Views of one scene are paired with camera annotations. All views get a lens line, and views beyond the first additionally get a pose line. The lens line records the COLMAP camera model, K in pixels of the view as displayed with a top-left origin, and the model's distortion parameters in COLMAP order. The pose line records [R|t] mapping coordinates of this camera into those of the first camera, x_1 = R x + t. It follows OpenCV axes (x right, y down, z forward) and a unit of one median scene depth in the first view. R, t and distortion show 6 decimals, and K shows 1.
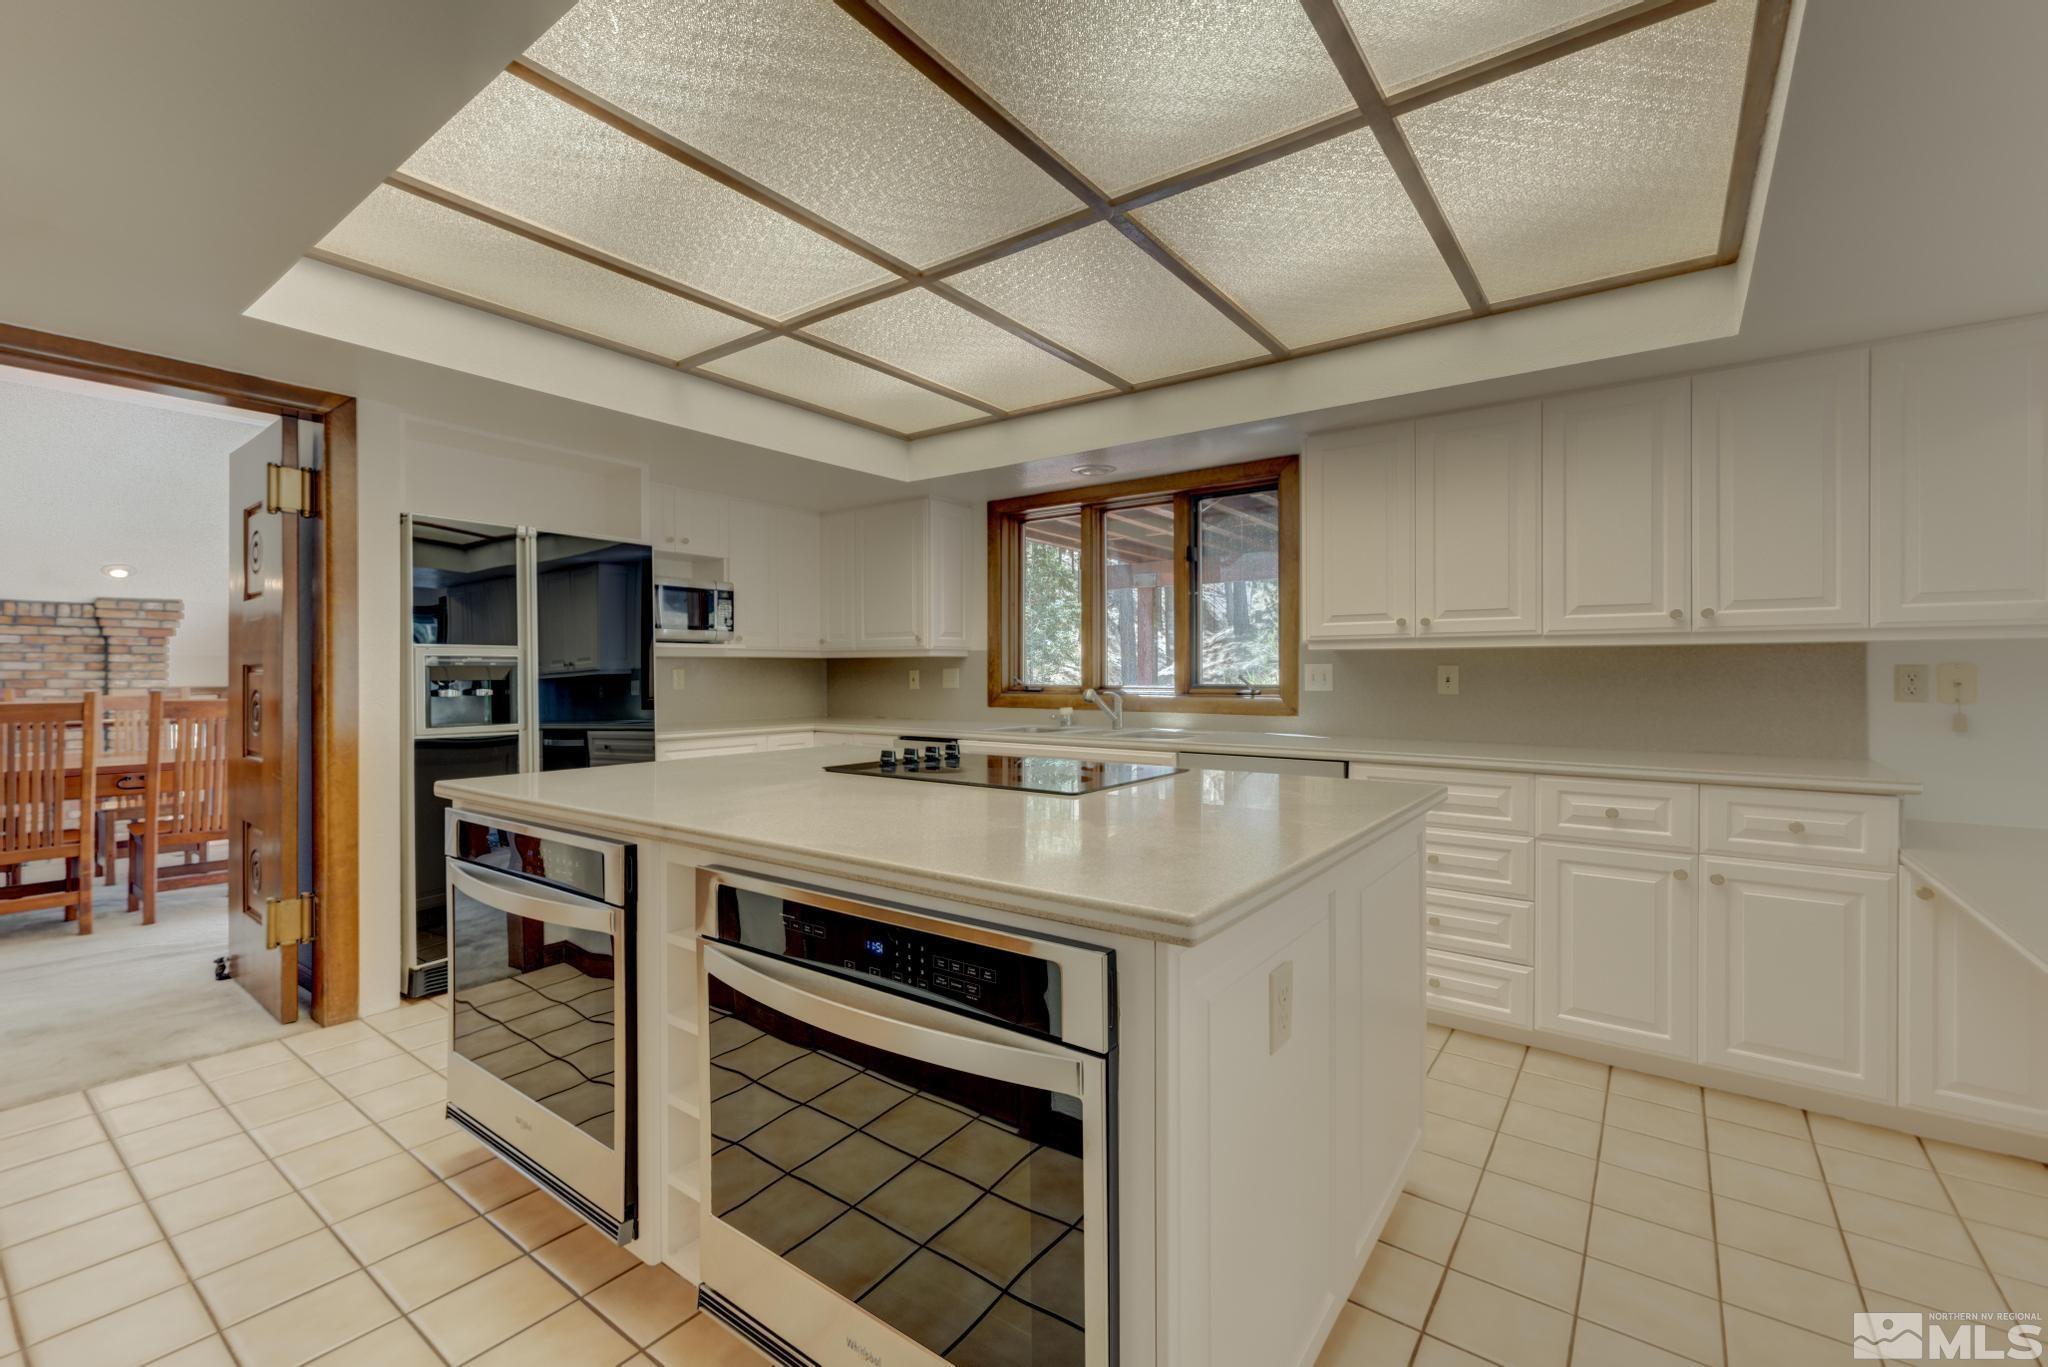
lens RADIAL K [[863.9, 0, 1027.8], [0, 863.9, 672.7], [0, 0, 1]] dist [0.002726, -0.000066]
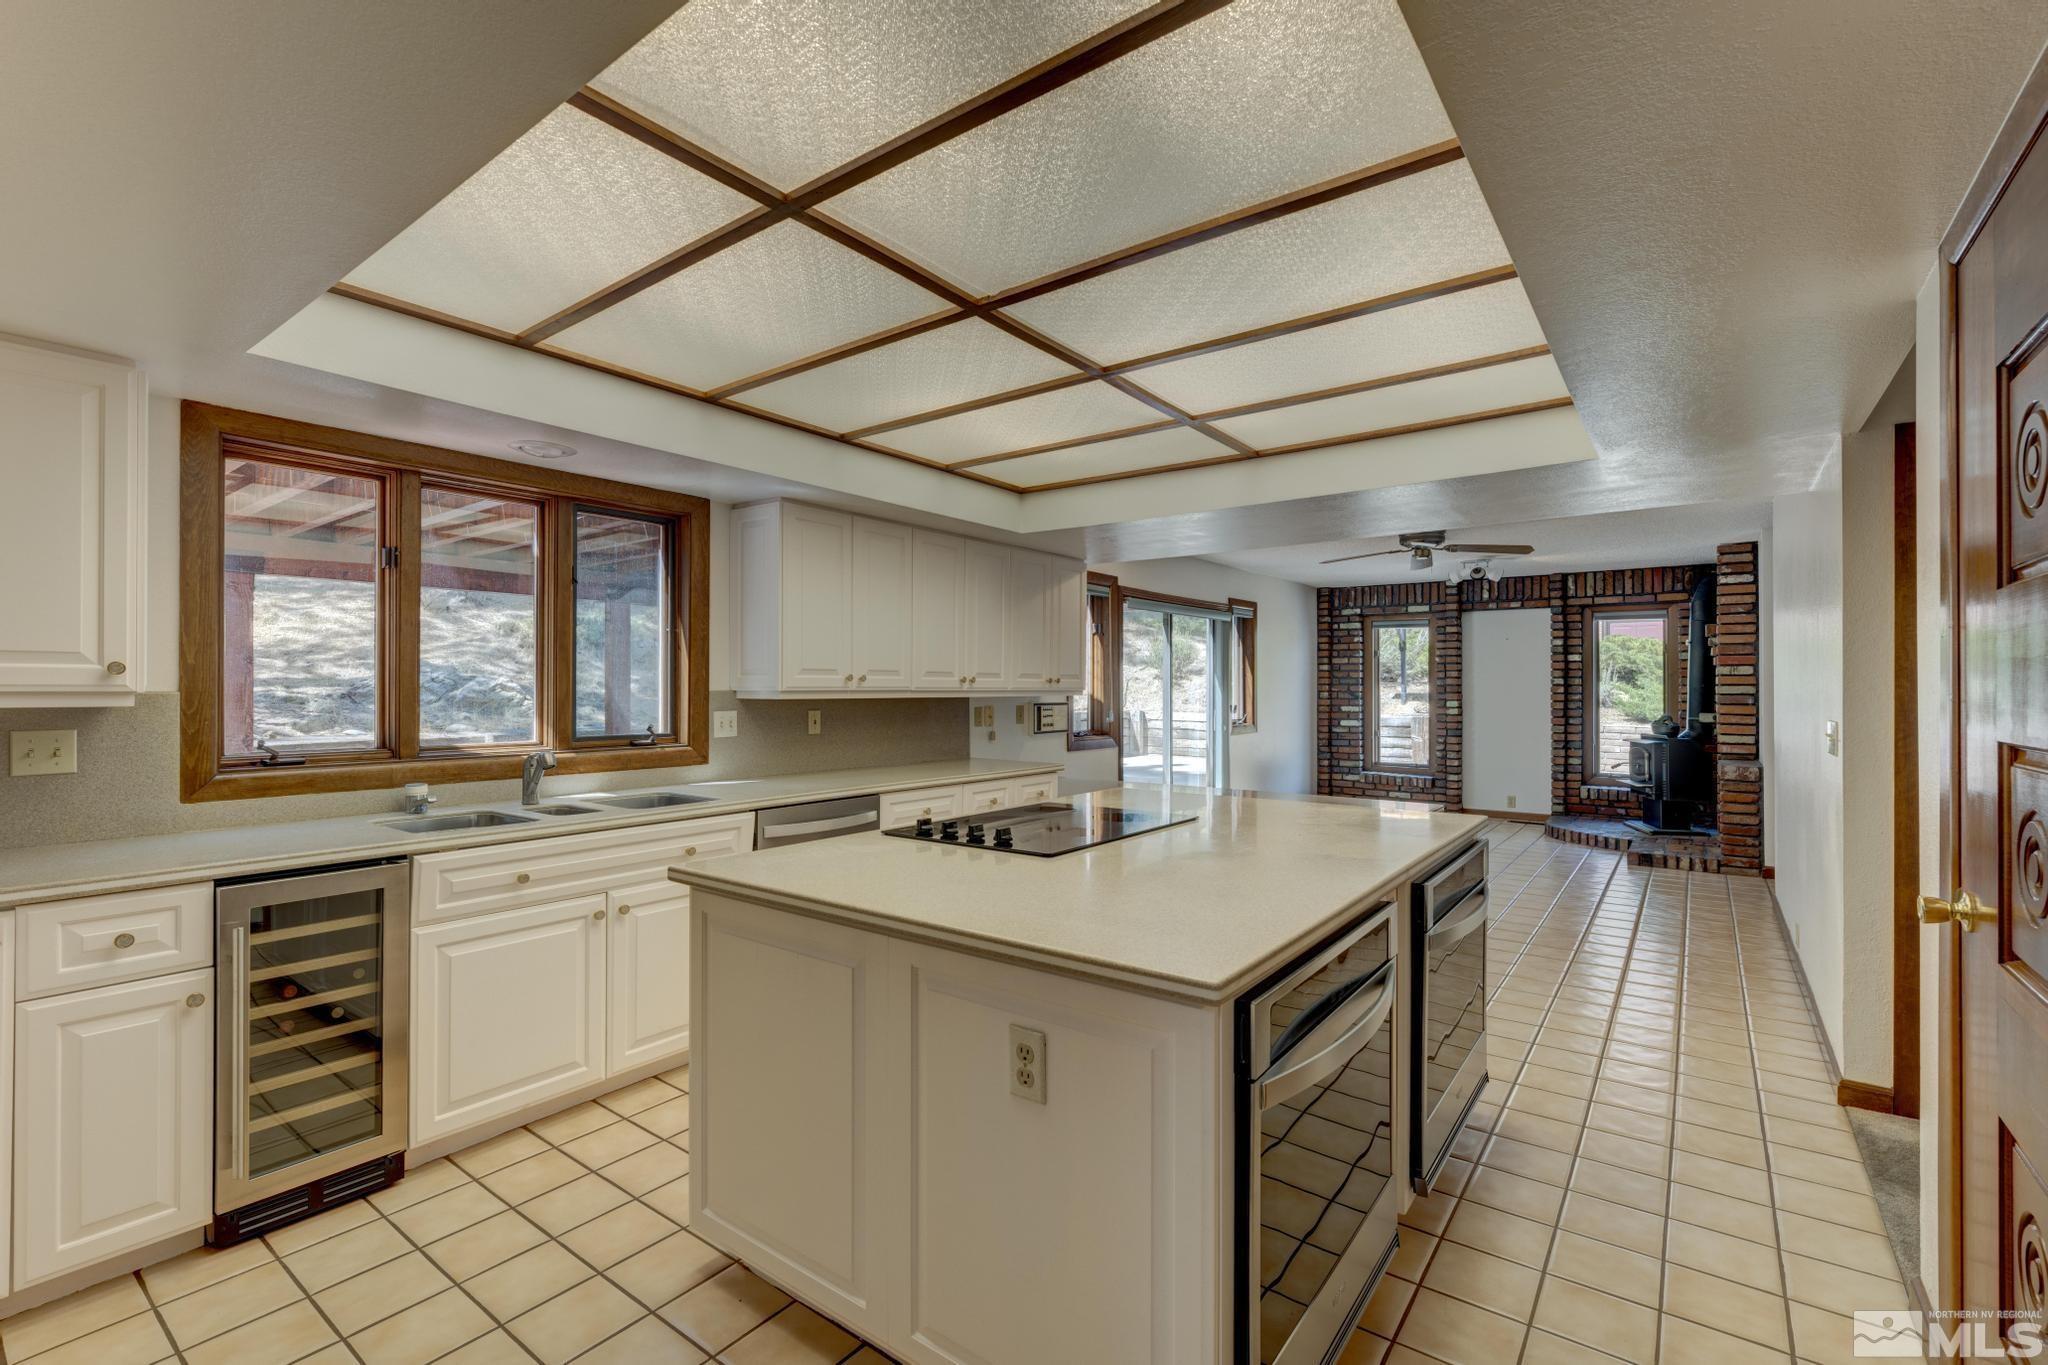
lens RADIAL K [[934.3, 0, 985.6], [0, 934.3, 692.6], [0, 0, 1]] dist [-0.004634, -0.000090]
pose [[0.019699, -0.004179, 0.999797, -0.686182], [0.001016, 0.999991, 0.004160, -0.032197], [-0.999805, 0.000934, 0.019703, 0.601784]]
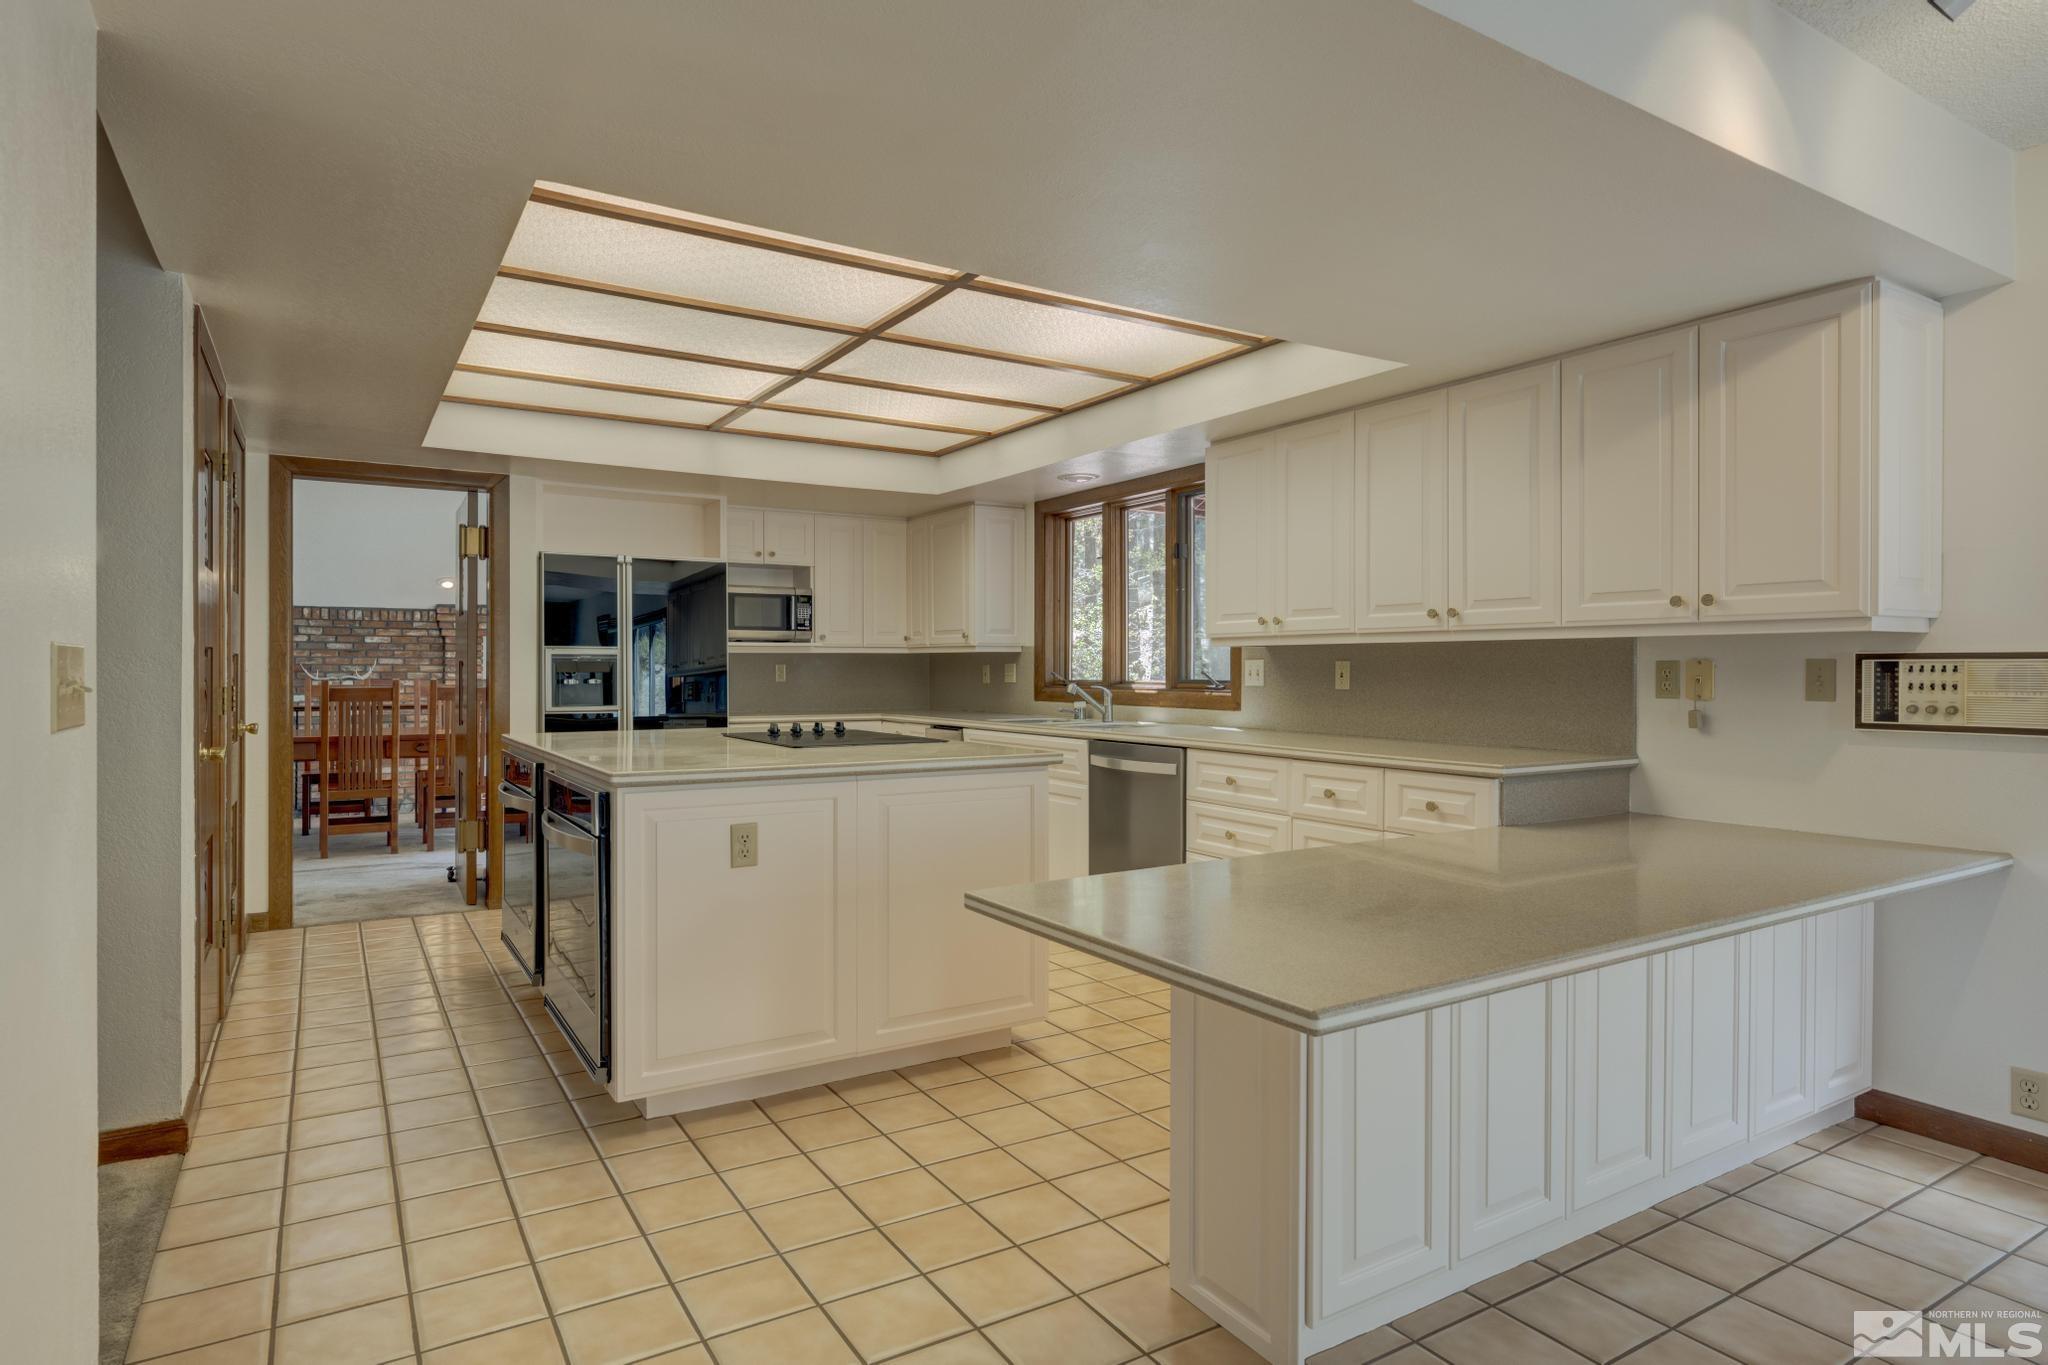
lens RADIAL K [[1127.2, 0, 1023.1], [0, 1127.2, 675.5], [0, 0, 1]] dist [0.006489, 0.000495]
pose [[0.928412, 0.004047, -0.371529, 0.518949], [-0.001693, 0.999976, 0.006662, 0.000373], [0.371547, -0.005556, 0.928397, -0.305464]]
